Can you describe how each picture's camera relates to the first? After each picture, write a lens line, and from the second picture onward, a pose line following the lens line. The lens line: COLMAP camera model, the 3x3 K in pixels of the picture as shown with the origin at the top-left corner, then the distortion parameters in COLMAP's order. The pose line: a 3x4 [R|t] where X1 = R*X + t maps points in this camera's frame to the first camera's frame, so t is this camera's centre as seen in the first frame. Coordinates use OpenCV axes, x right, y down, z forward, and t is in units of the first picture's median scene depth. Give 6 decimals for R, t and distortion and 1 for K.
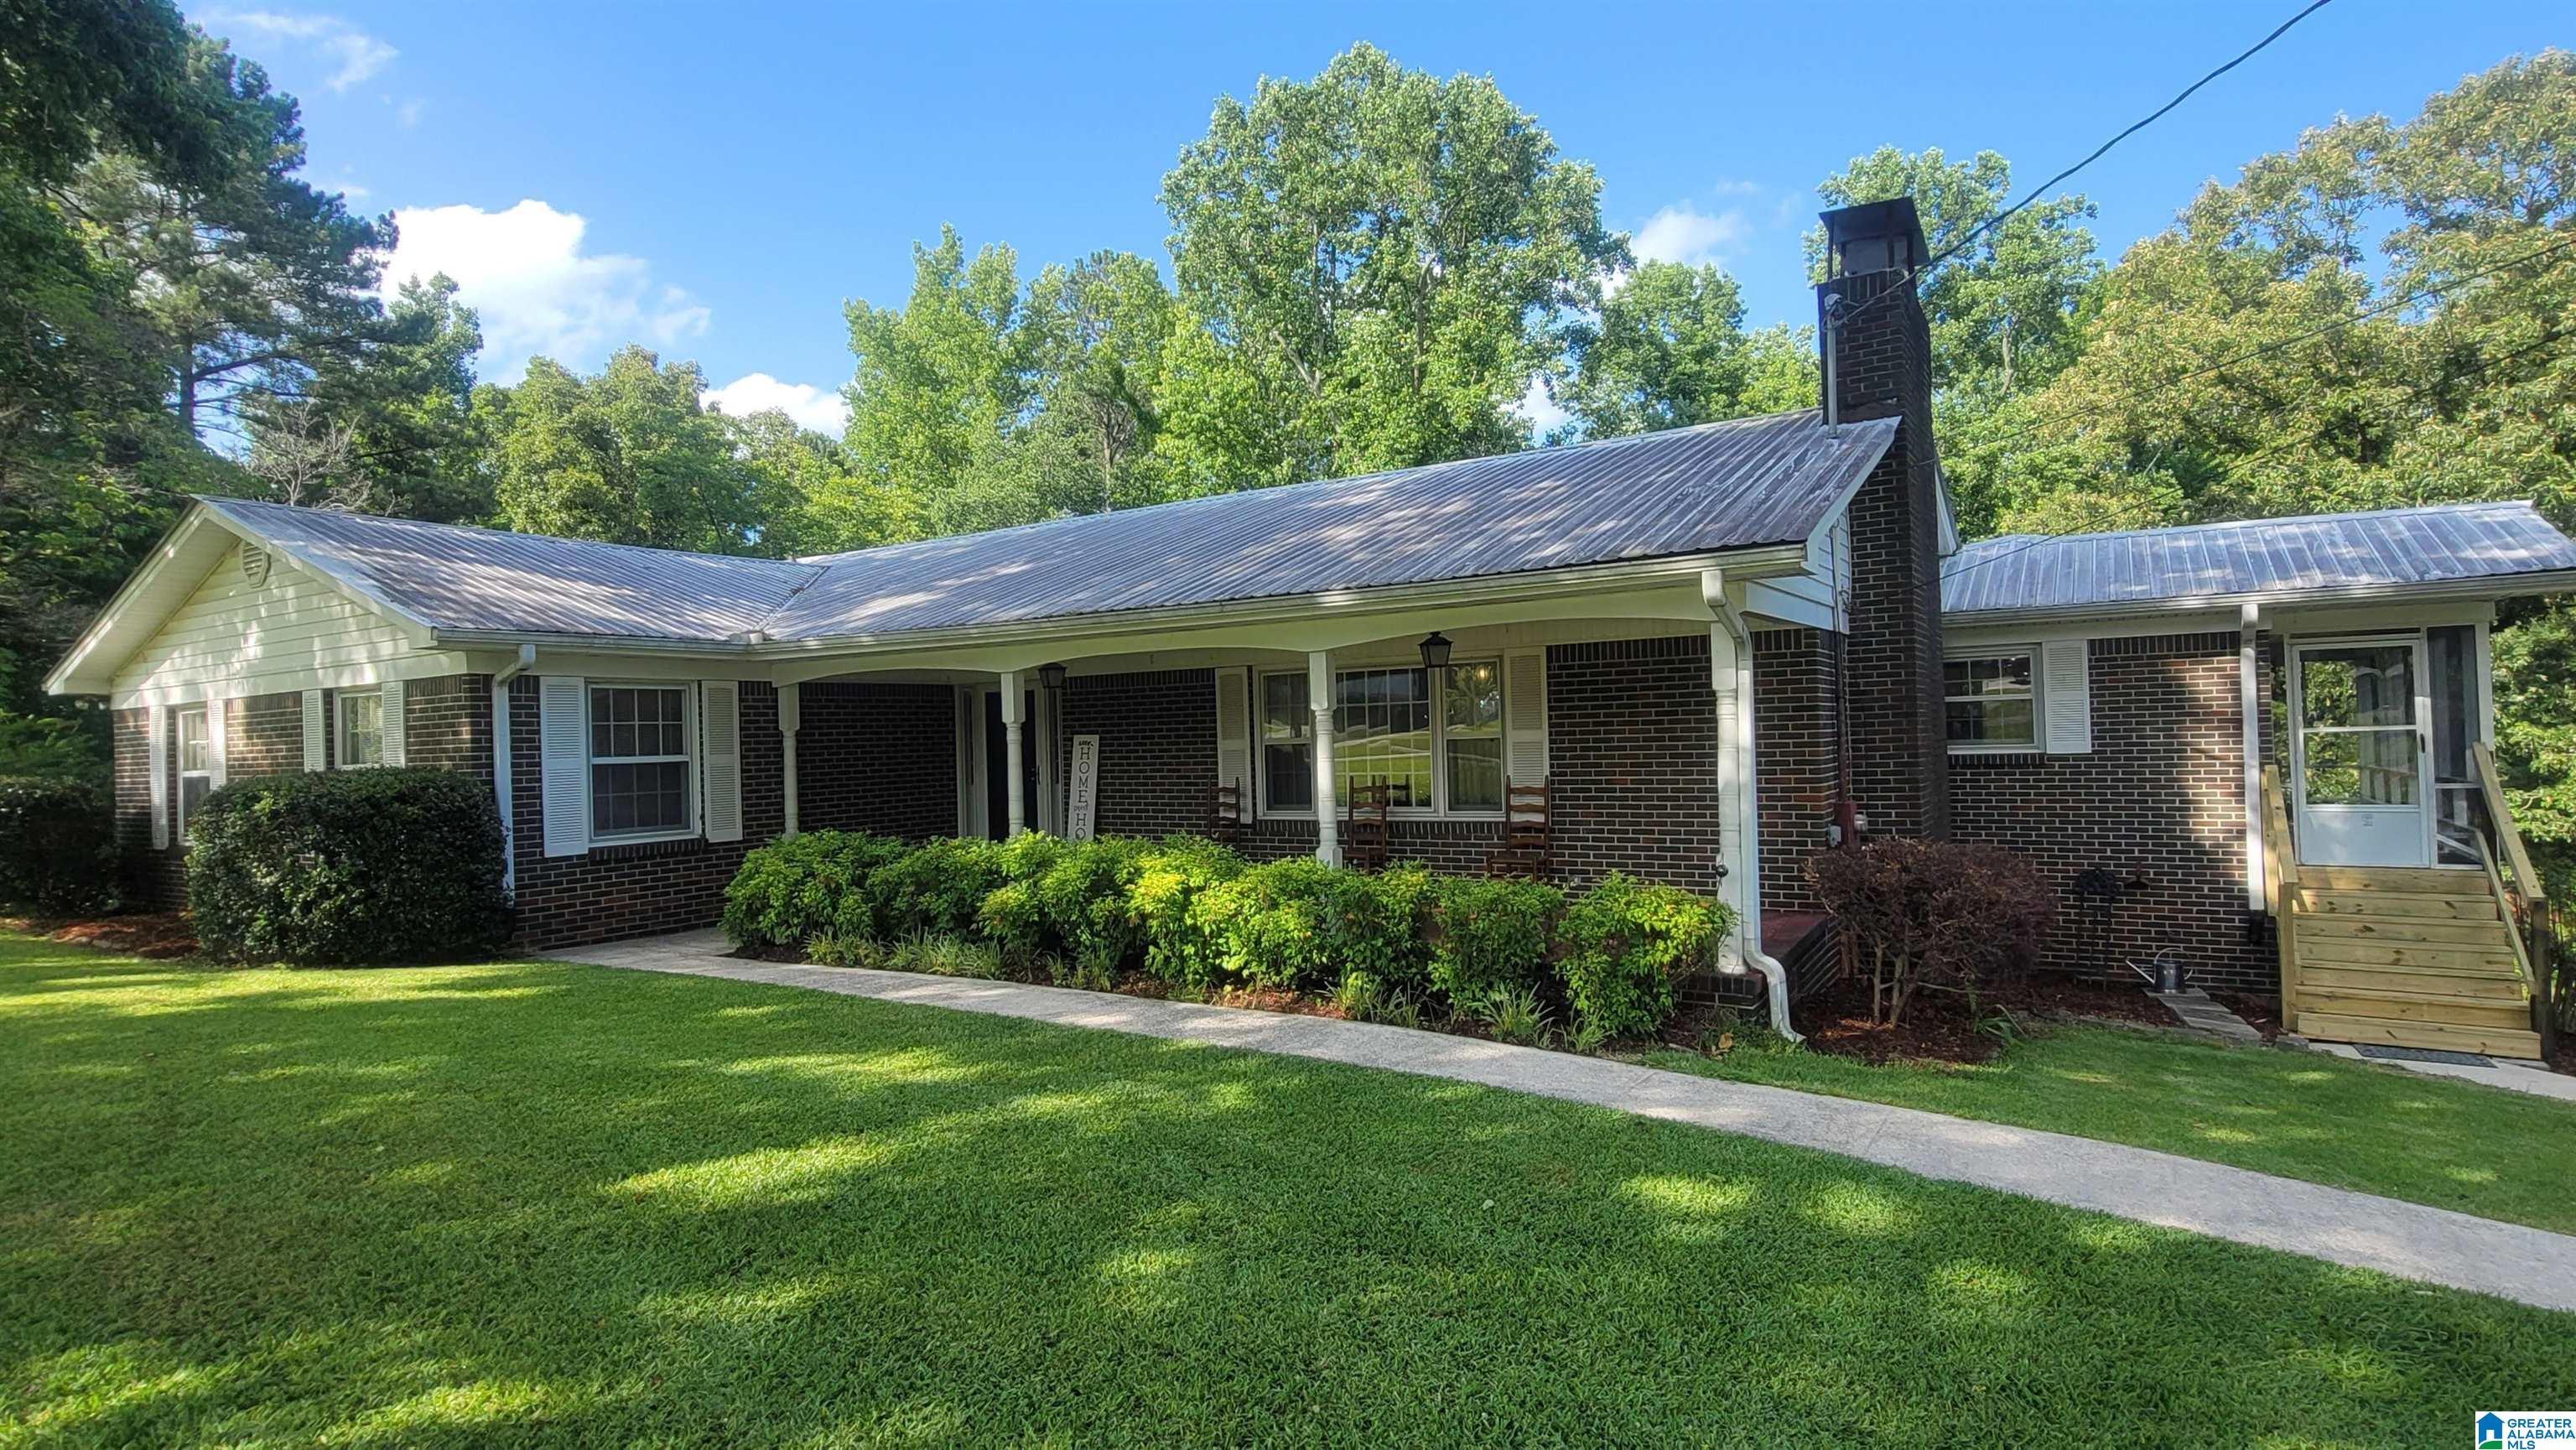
lens RADIAL K [[1326.4, 0, 1283.6], [0, 1326.4, 719.6], [0, 0, 1]] dist [-0.006878, -0.000113]
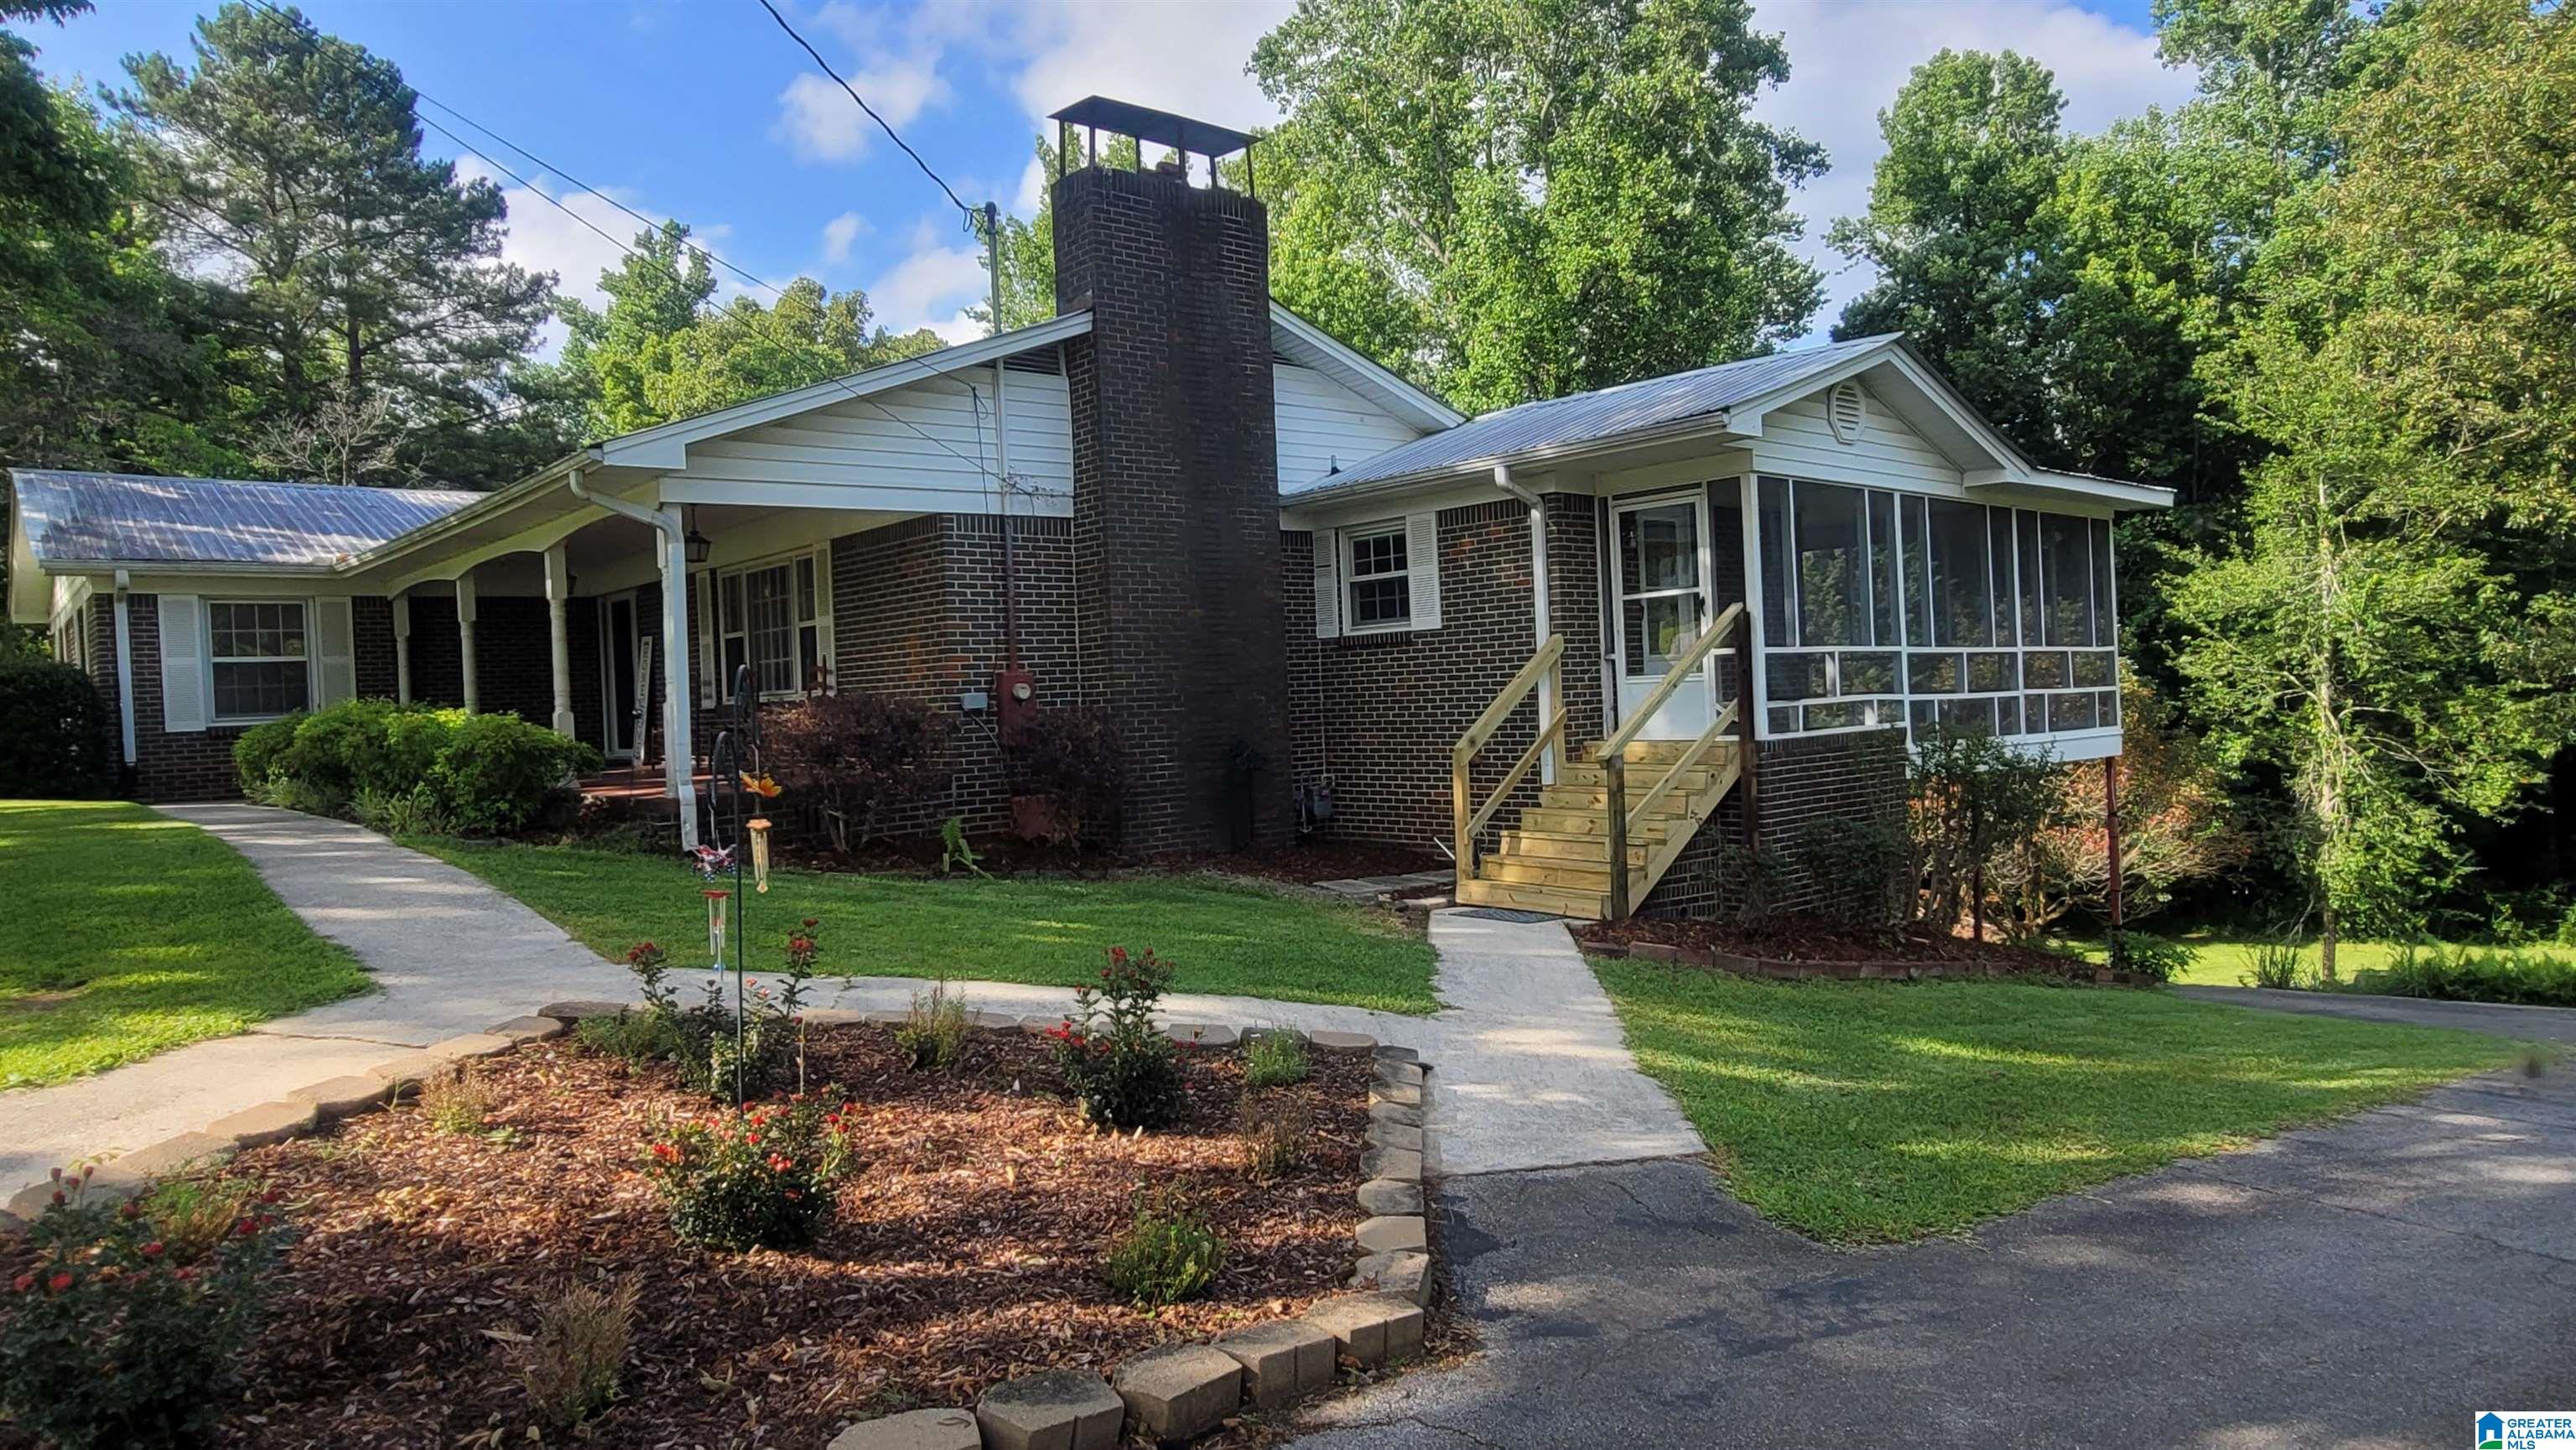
lens RADIAL K [[1611.1, 0, 1288.0], [0, 1611.1, 725.0], [0, 0, 1]] dist [-0.001074, -0.001423]
pose [[0.953626, -0.006783, -0.300919, 0.844693], [0.017584, 0.999294, 0.033200, 0.054002], [0.300481, -0.036952, 0.953072, -0.164657]]
